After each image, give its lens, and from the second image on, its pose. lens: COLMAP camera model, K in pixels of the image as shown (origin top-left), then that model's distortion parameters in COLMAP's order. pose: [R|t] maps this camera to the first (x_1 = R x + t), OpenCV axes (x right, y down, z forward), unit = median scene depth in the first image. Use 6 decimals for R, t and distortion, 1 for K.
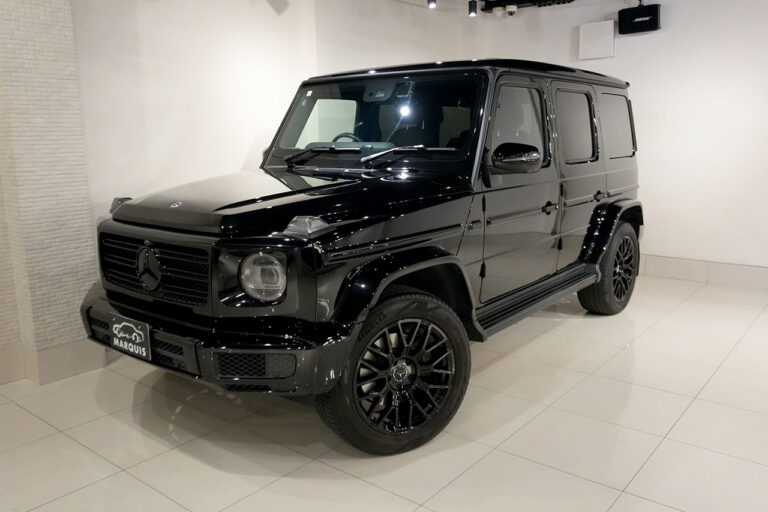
lens RADIAL K [[632.0, 0, 384.0], [0, 632.0, 256.0], [0, 0, 1]] dist [0.004636, 0.004878]
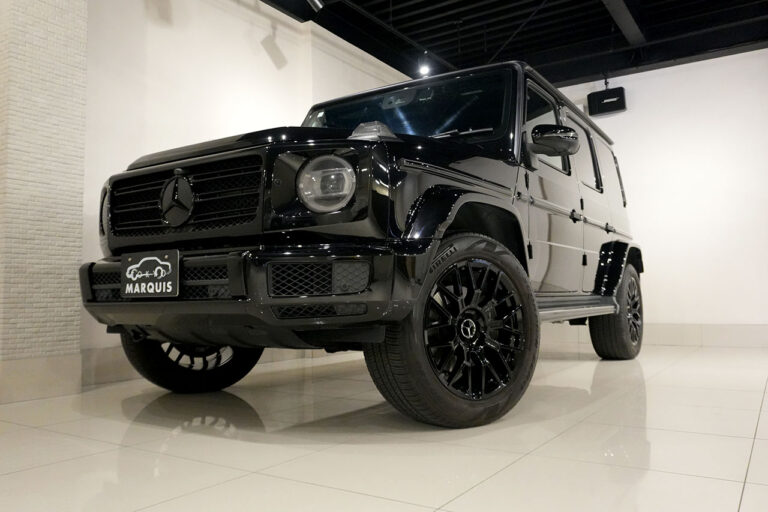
lens RADIAL K [[617.6, 0, 384.0], [0, 617.6, 256.0], [0, 0, 1]] dist [-0.000999, 0.007067]
pose [[0.994942, 0.004028, 0.100369, -0.164955], [0.021753, 0.966844, -0.254438, 0.288597], [-0.098066, 0.255334, 0.961867, 0.175218]]
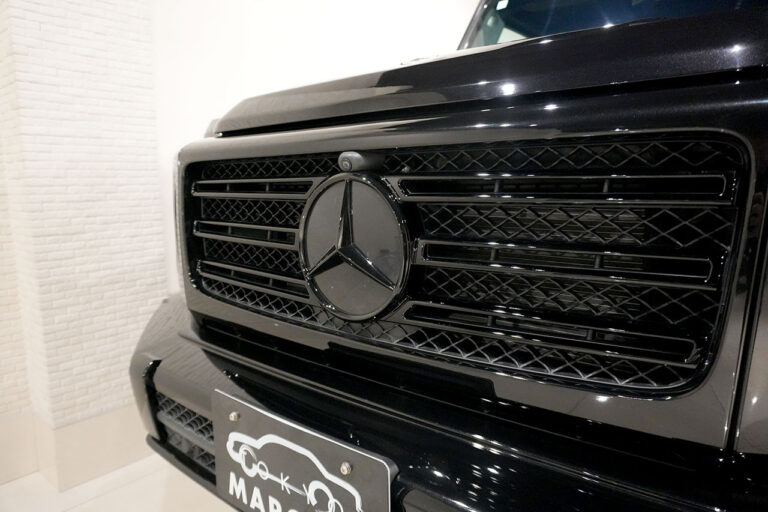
lens RADIAL K [[508.8, 0, 384.0], [0, 508.8, 256.0], [0, 0, 1]] dist [-0.007493, -0.001519]
pose [[0.999925, 0.000201, -0.012243, -0.329030], [-0.000794, 0.998826, -0.048431, 0.032962], [0.012219, 0.048437, 0.998751, 0.706150]]
